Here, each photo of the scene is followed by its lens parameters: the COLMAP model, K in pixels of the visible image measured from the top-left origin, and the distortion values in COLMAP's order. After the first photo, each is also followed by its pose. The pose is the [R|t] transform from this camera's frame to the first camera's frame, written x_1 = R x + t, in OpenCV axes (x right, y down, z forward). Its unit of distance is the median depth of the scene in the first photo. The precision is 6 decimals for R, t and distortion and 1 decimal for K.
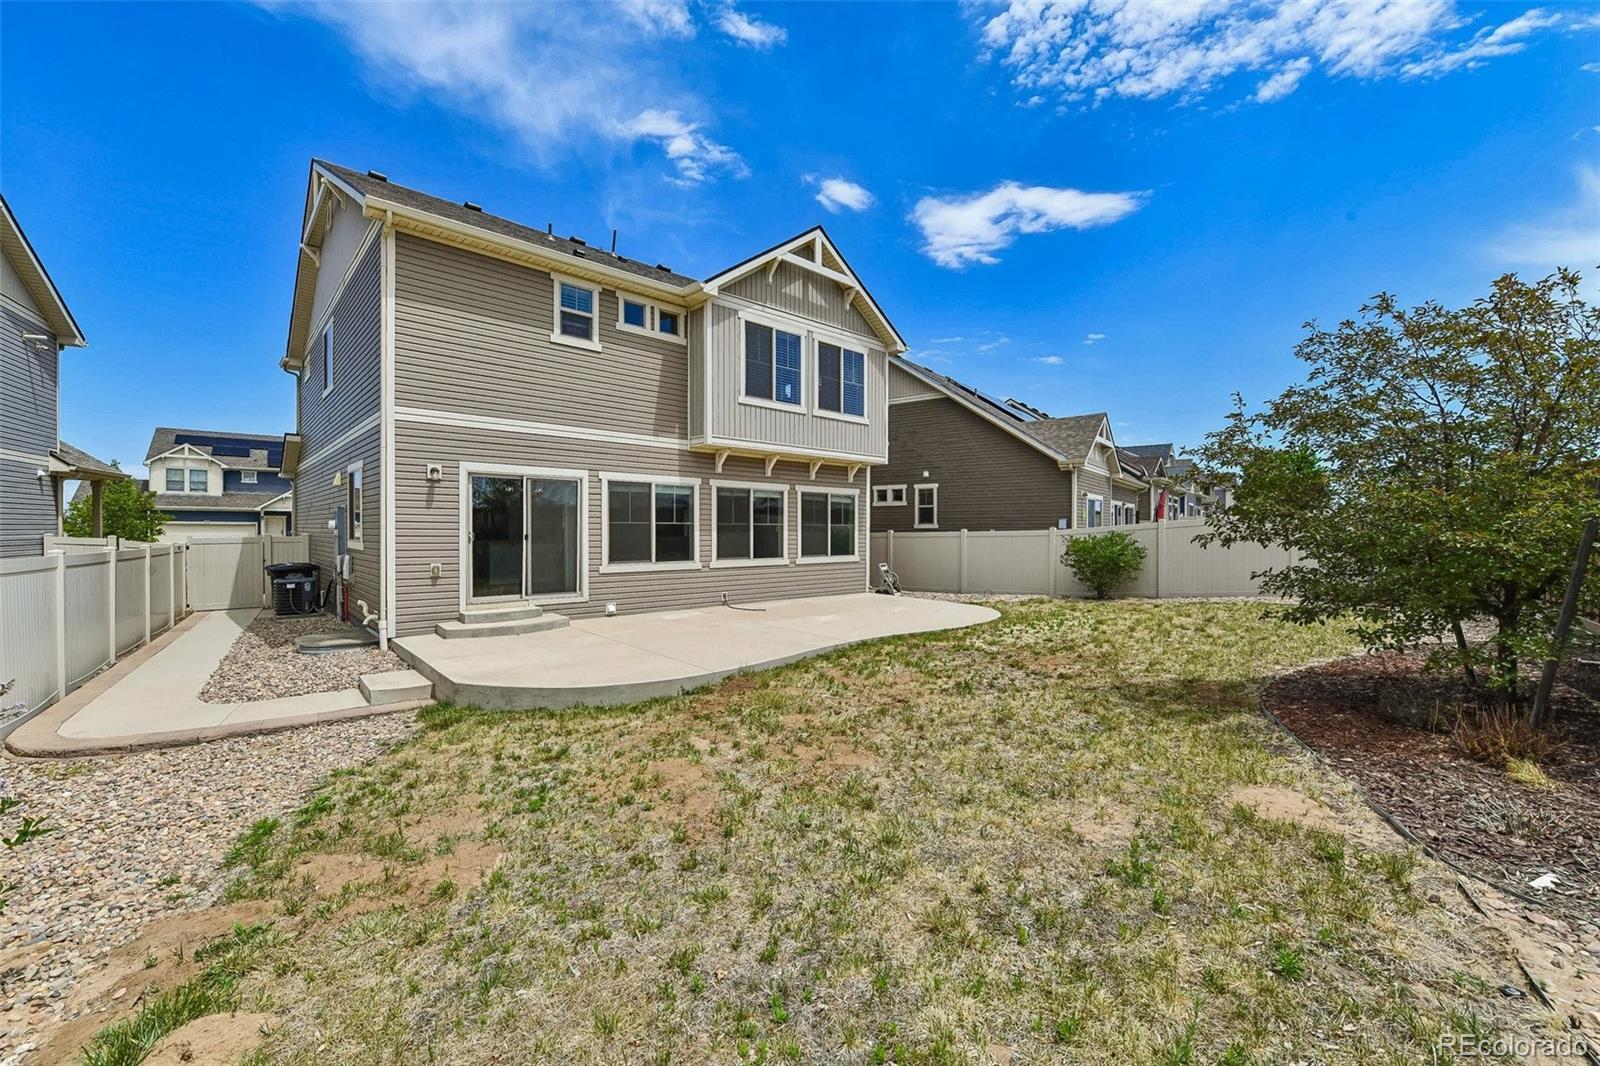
lens RADIAL K [[631.4, 0, 805.2], [0, 631.4, 526.1], [0, 0, 1]] dist [-0.000056, -0.000180]
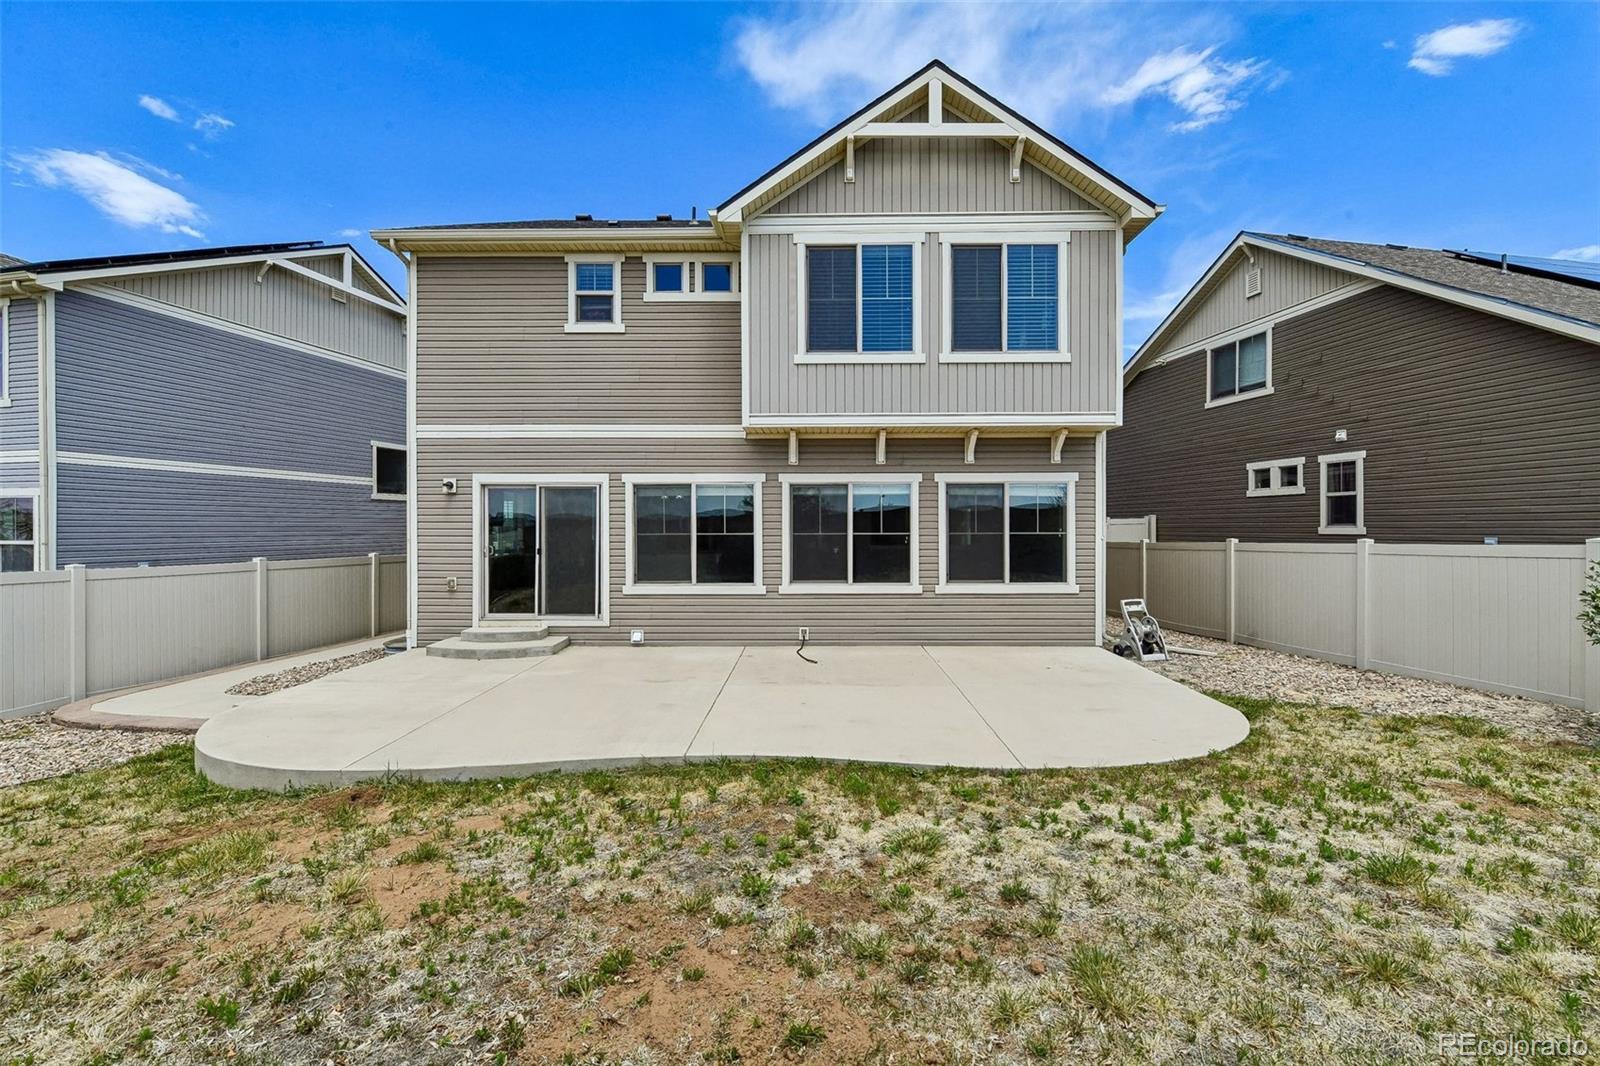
lens RADIAL K [[631.4, 0, 805.2], [0, 631.4, 526.1], [0, 0, 1]] dist [-0.000056, -0.000180]
pose [[0.734004, -0.005741, -0.679121, 0.371954], [0.008956, 0.999959, 0.001226, -0.013508], [0.679087, -0.006982, 0.734025, 0.471916]]
